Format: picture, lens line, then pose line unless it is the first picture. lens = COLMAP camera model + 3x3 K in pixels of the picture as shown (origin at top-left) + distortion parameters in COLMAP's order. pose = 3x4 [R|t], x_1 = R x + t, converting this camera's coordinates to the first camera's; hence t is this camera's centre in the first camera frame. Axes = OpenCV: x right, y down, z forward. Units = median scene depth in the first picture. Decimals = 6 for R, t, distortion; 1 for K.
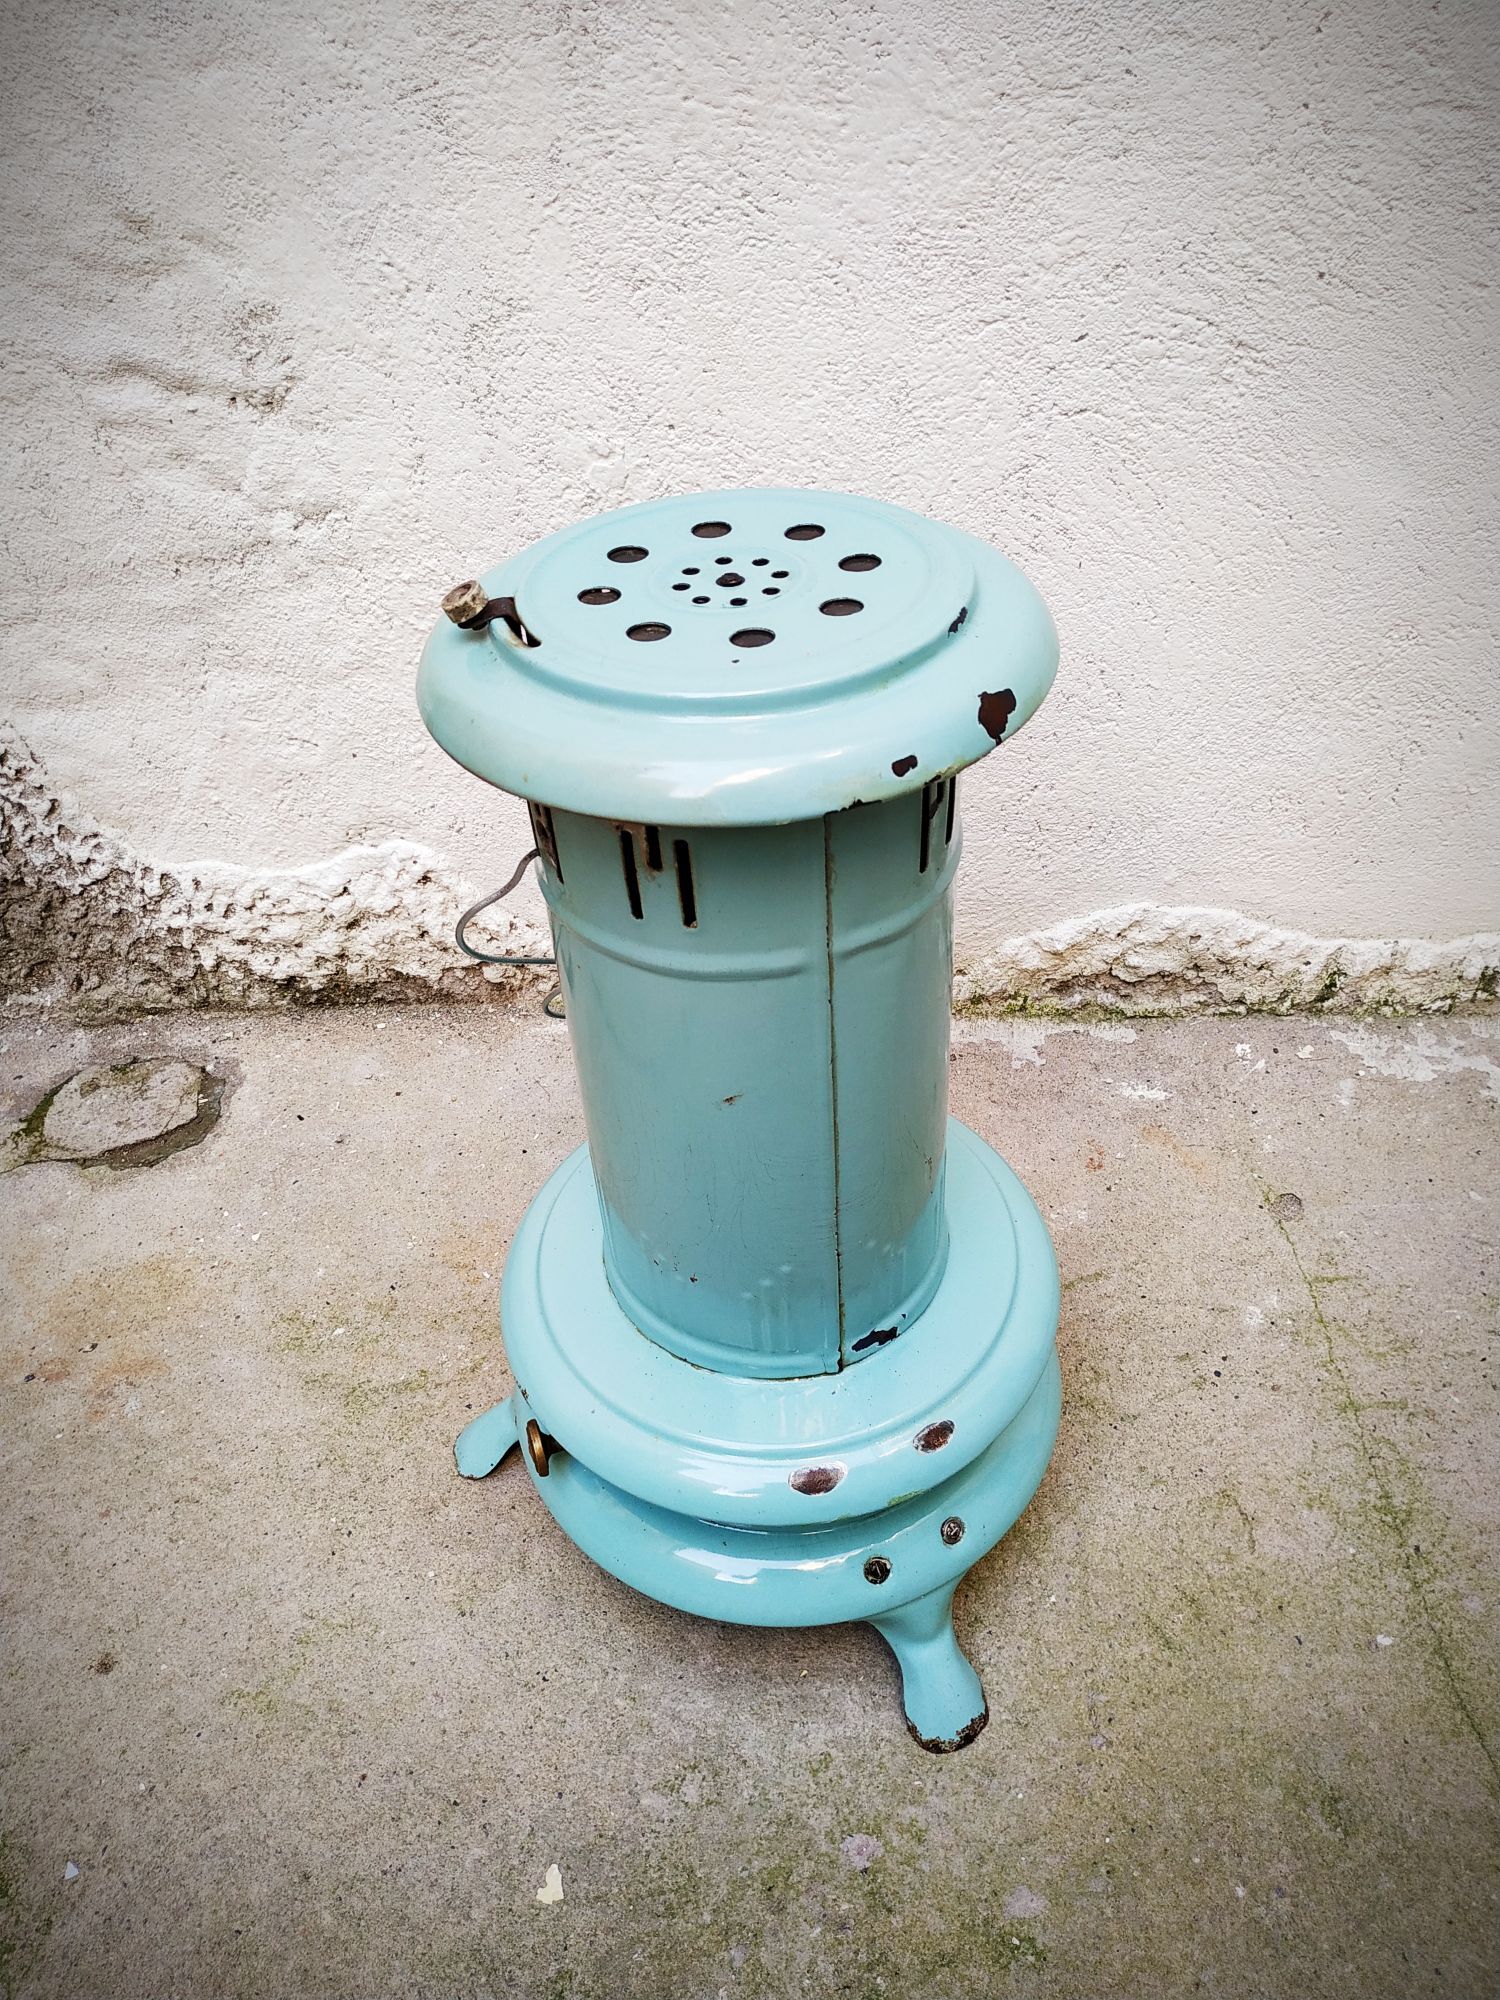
lens RADIAL K [[1433.4, 0, 742.7], [0, 1433.4, 993.5], [0, 0, 1]] dist [-0.016321, 0.001856]
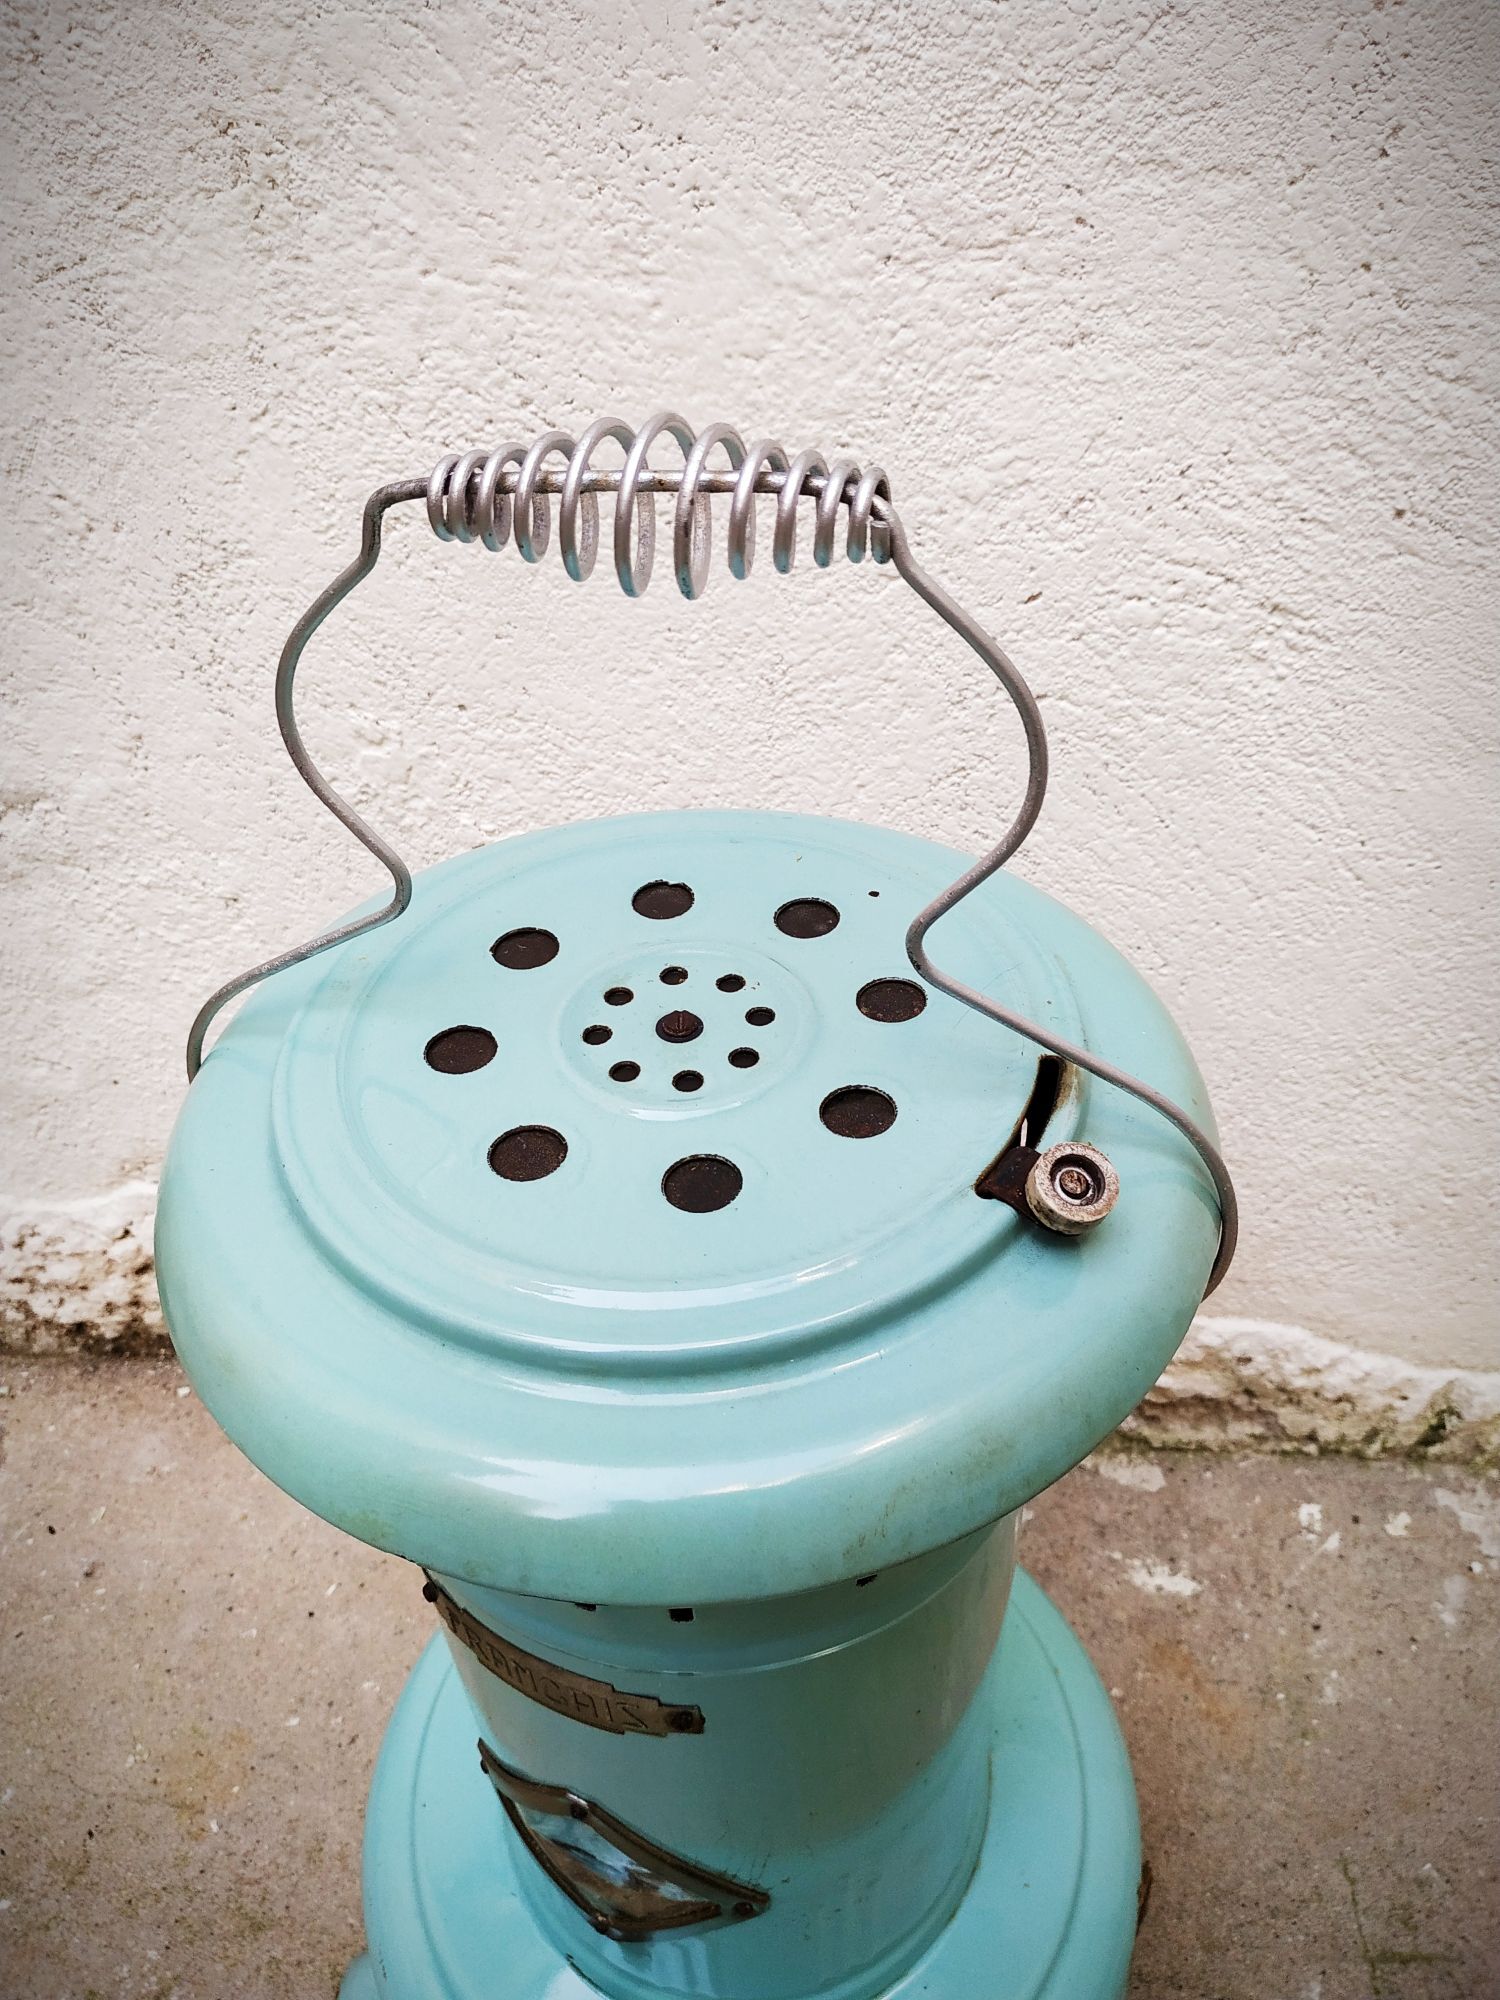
lens RADIAL K [[1458.5, 0, 746.3], [0, 1458.5, 998.0], [0, 0, 1]] dist [-0.016151, -0.007545]
pose [[0.994568, 0.030553, -0.099500, 0.178429], [-0.034649, 0.998611, -0.039703, -0.241253], [0.098148, 0.042935, 0.994245, 0.316295]]
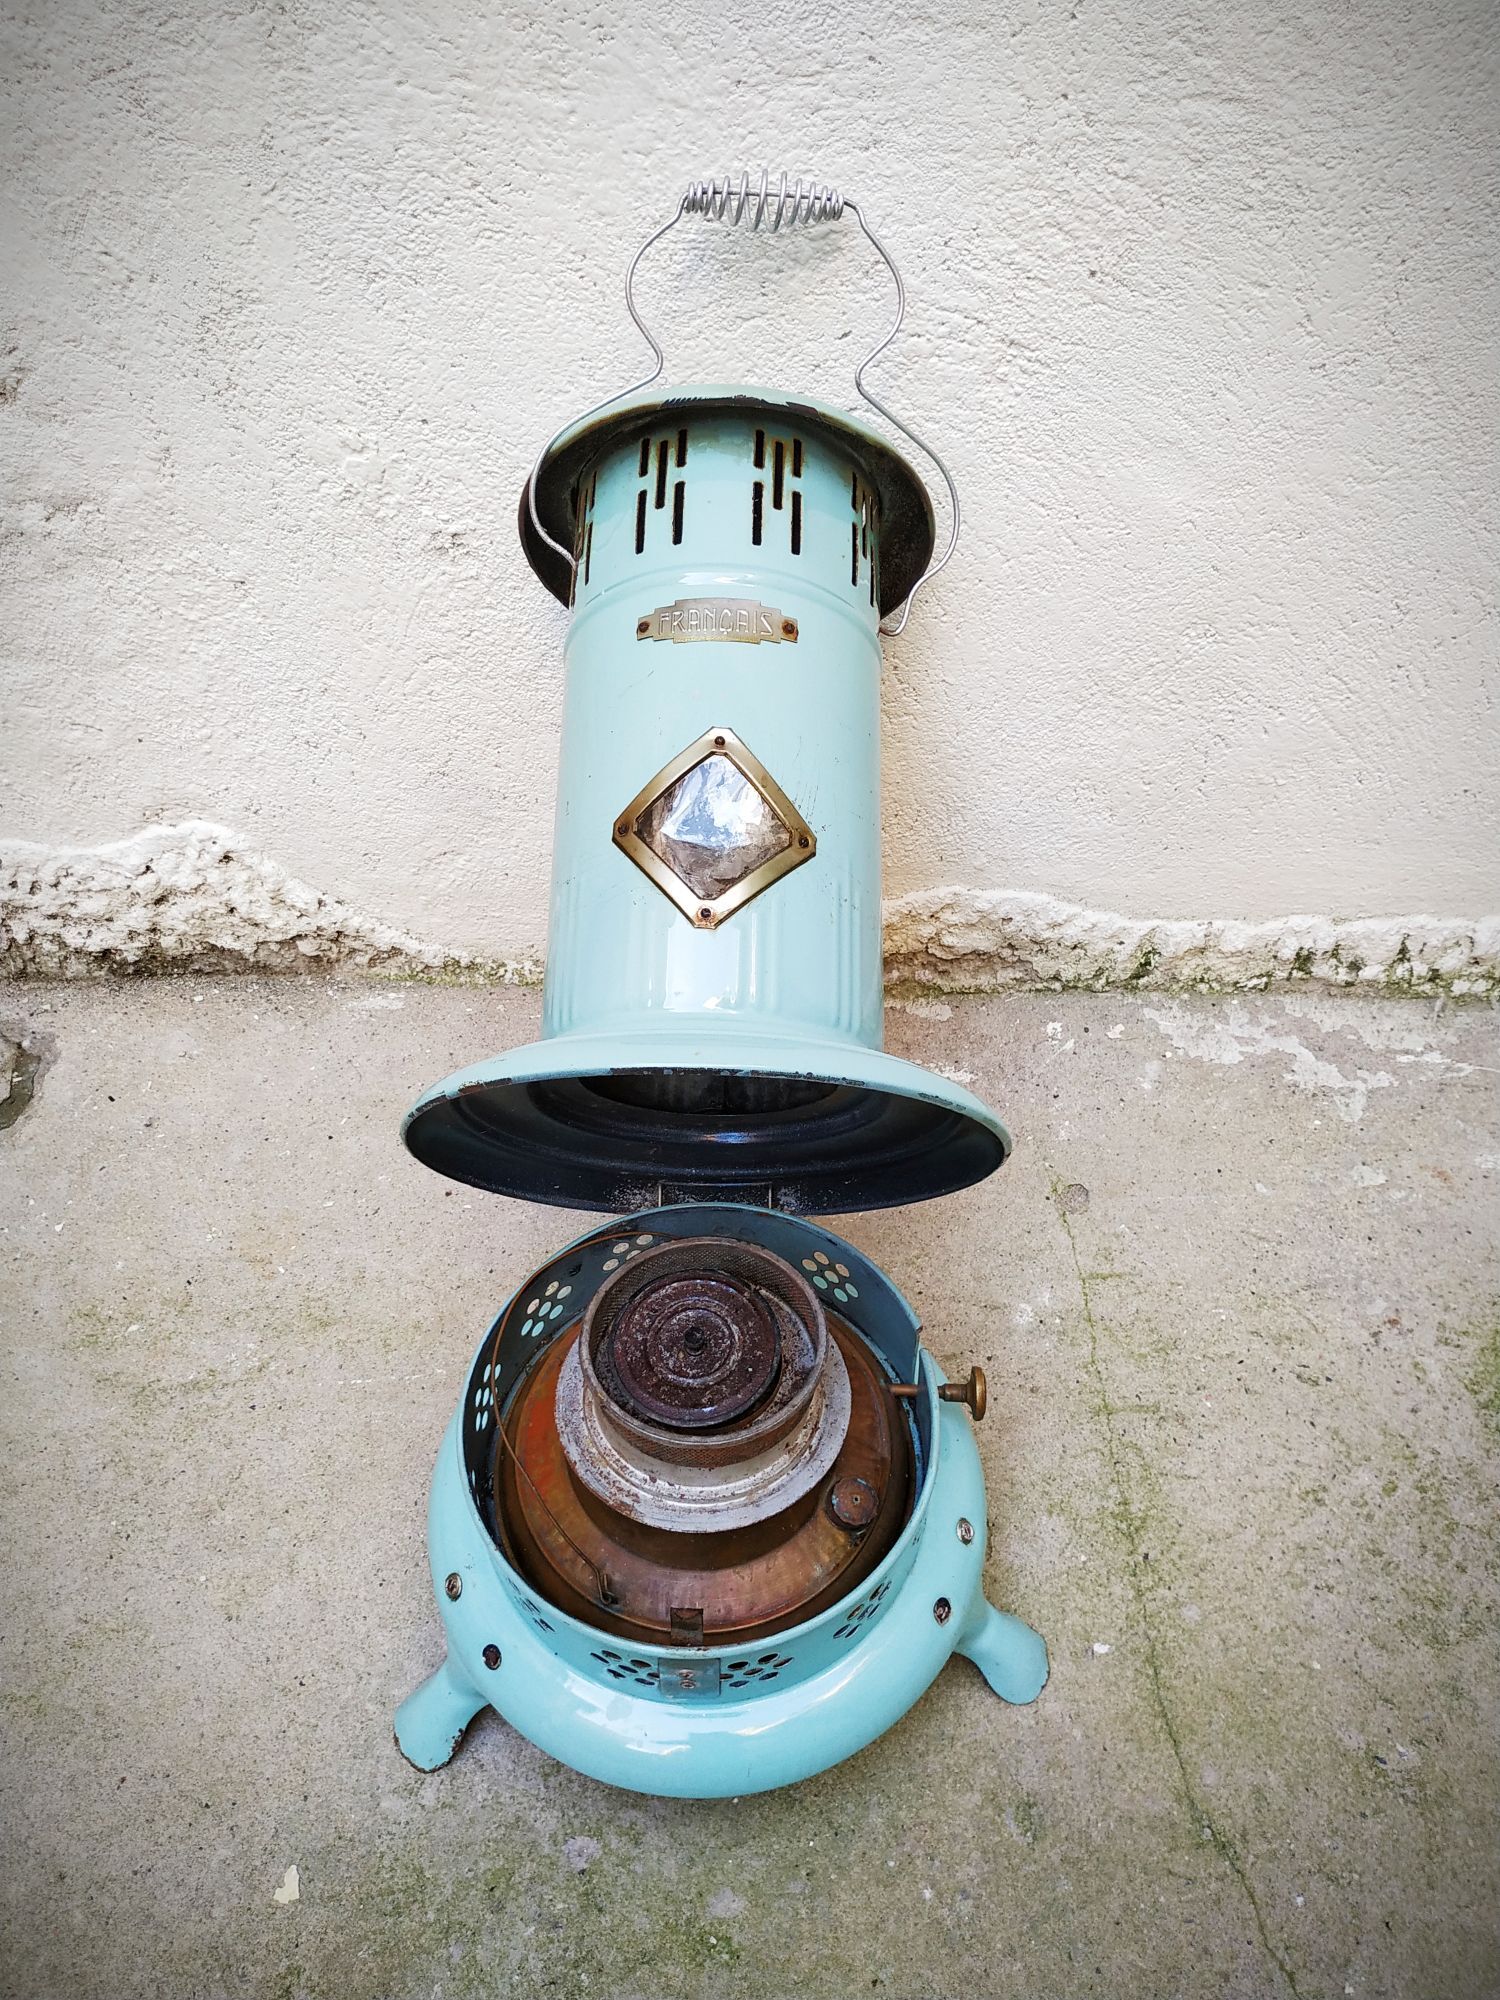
lens RADIAL K [[1447.5, 0, 740.3], [0, 1447.5, 990.8], [0, 0, 1]] dist [-0.015332, 0.002888]
pose [[0.999964, -0.000247, 0.008516, 0.160953], [-0.000758, 0.993034, 0.117829, -0.141821], [-0.008485, -0.117831, 0.992997, 0.000281]]
